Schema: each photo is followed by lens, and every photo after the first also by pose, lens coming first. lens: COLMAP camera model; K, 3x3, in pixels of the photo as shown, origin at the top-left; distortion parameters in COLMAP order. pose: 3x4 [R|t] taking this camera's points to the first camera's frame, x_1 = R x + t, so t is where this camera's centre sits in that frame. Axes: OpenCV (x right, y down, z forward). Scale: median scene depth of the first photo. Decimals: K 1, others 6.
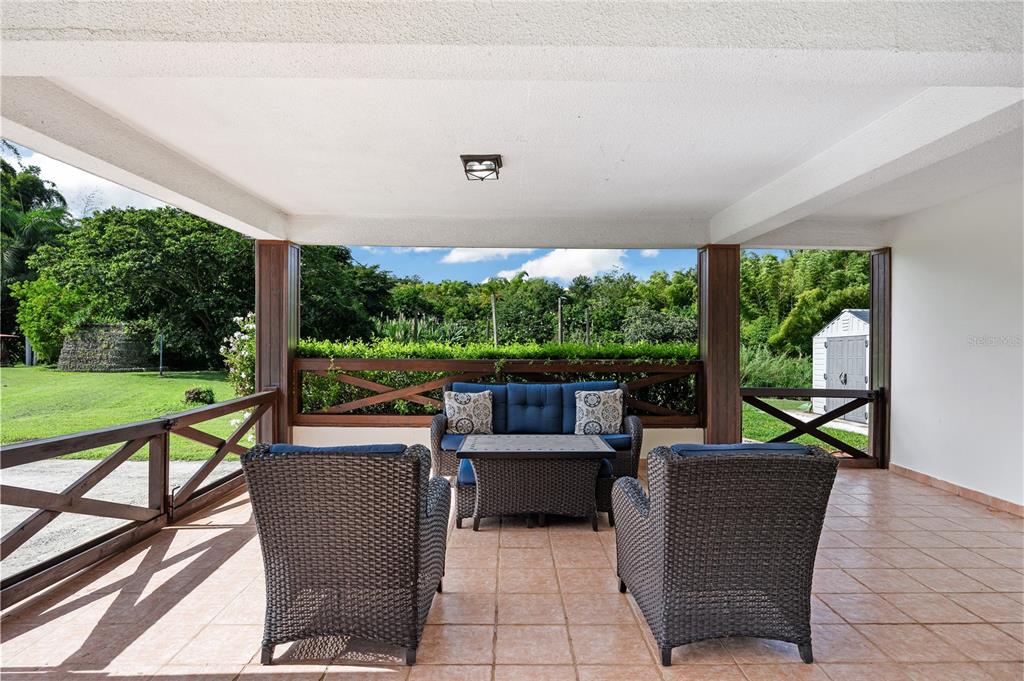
lens RADIAL K [[580.6, 0, 512.0], [0, 580.6, 340.5], [0, 0, 1]] dist [-0.019619, 0.001992]
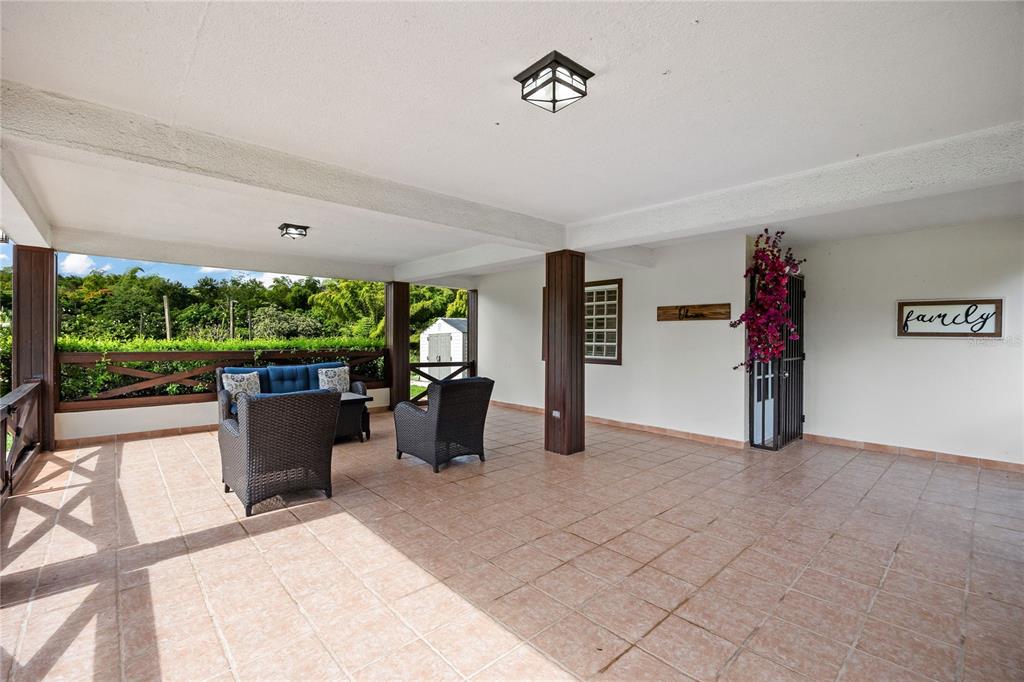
lens RADIAL K [[445.4, 0, 512.0], [0, 445.4, 341.0], [0, 0, 1]] dist [-0.036691, 0.000082]
pose [[0.742529, -0.008092, 0.669765, -0.290338], [0.000616, 0.999935, 0.011399, -0.001991], [-0.669814, -0.008052, 0.742485, -0.228431]]
